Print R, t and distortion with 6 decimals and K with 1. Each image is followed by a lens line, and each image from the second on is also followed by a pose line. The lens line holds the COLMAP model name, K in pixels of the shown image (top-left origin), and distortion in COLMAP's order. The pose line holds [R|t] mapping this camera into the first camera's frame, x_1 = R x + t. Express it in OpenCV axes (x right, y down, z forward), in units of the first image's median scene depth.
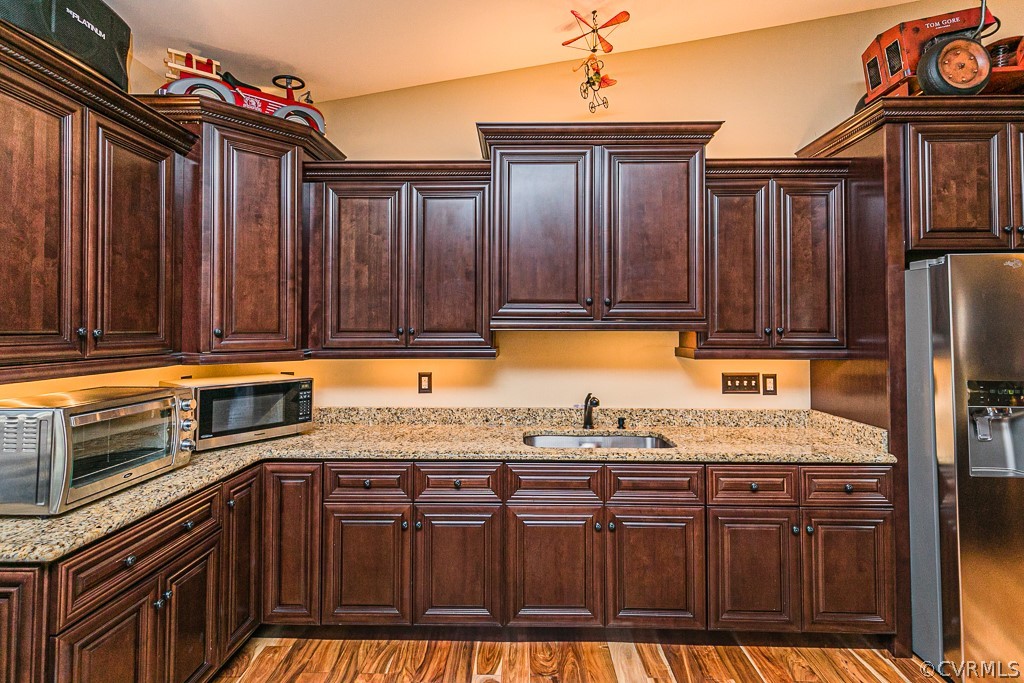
lens RADIAL K [[468.2, 0, 514.6], [0, 468.2, 317.9], [0, 0, 1]] dist [0.001004, 0.000145]
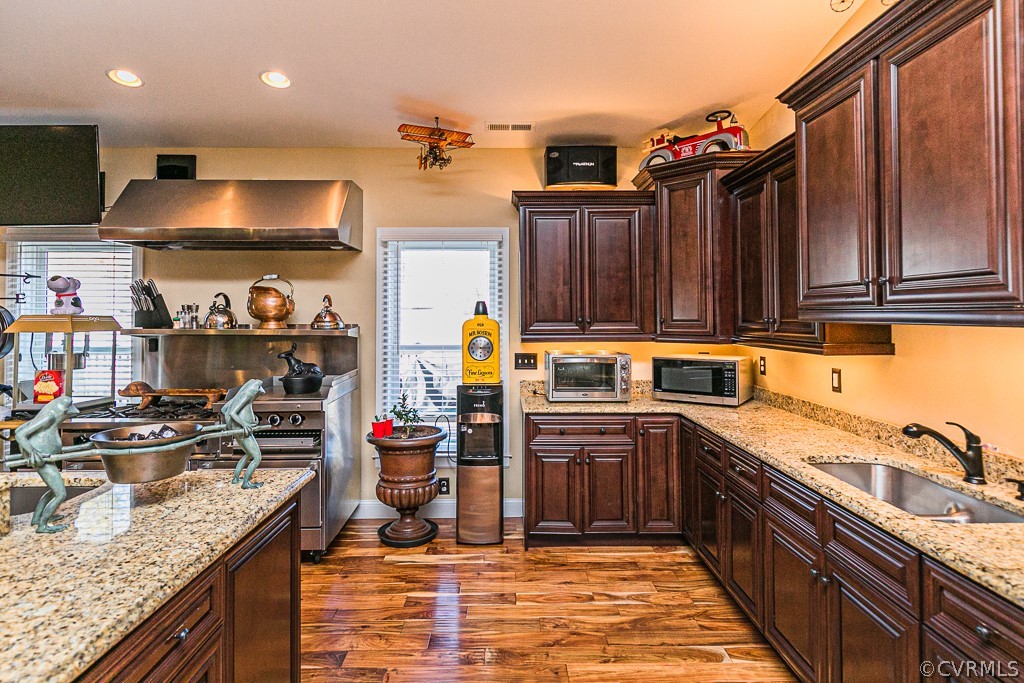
lens RADIAL K [[559.1, 0, 512.1], [0, 559.1, 302.5], [0, 0, 1]] dist [0.000734, 0.000099]
pose [[0.034716, -0.024771, -0.999090, 0.989519], [0.023679, 0.999433, -0.023957, 0.003516], [0.999117, -0.022826, 0.035282, 0.419002]]
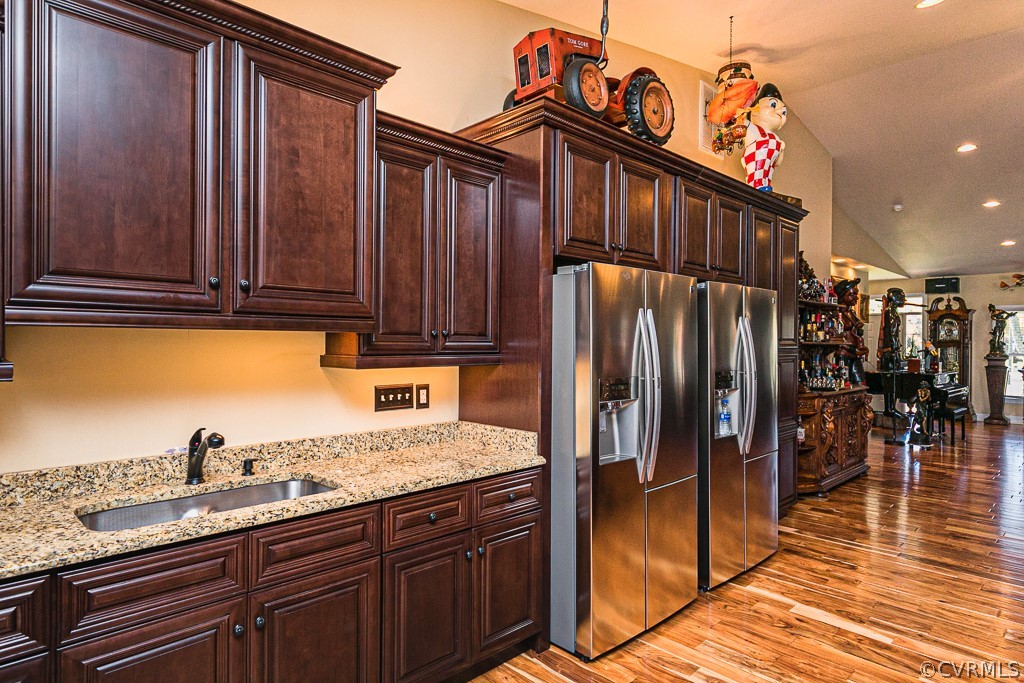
lens RADIAL K [[576.8, 0, 510.9], [0, 576.8, 344.5], [0, 0, 1]] dist [0.007245, -0.000286]
pose [[0.704067, -0.001034, 0.710133, -0.112448], [-0.021581, 0.999506, 0.022853, 0.021625], [-0.709805, -0.031415, 0.703697, 0.162849]]
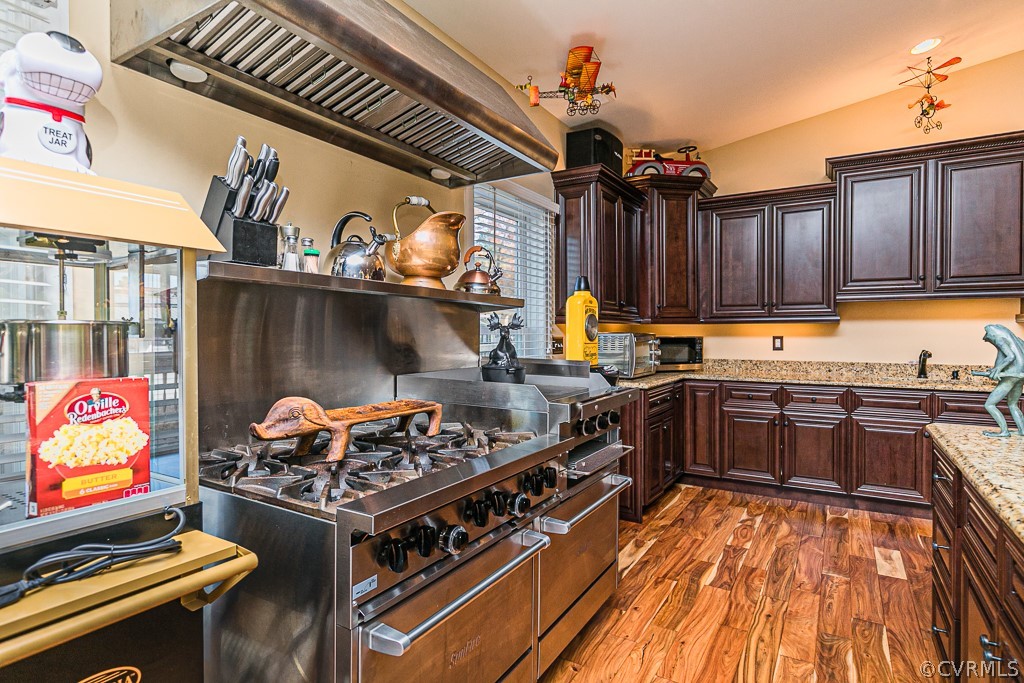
lens RADIAL K [[542.5, 0, 508.8], [0, 542.5, 338.7], [0, 0, 1]] dist [0.000911, 0.000112]
pose [[0.863913, 0.002623, -0.503634, -0.080920], [0.014751, 0.999426, 0.030507, 0.074650], [0.503424, -0.033785, 0.863379, -0.951607]]
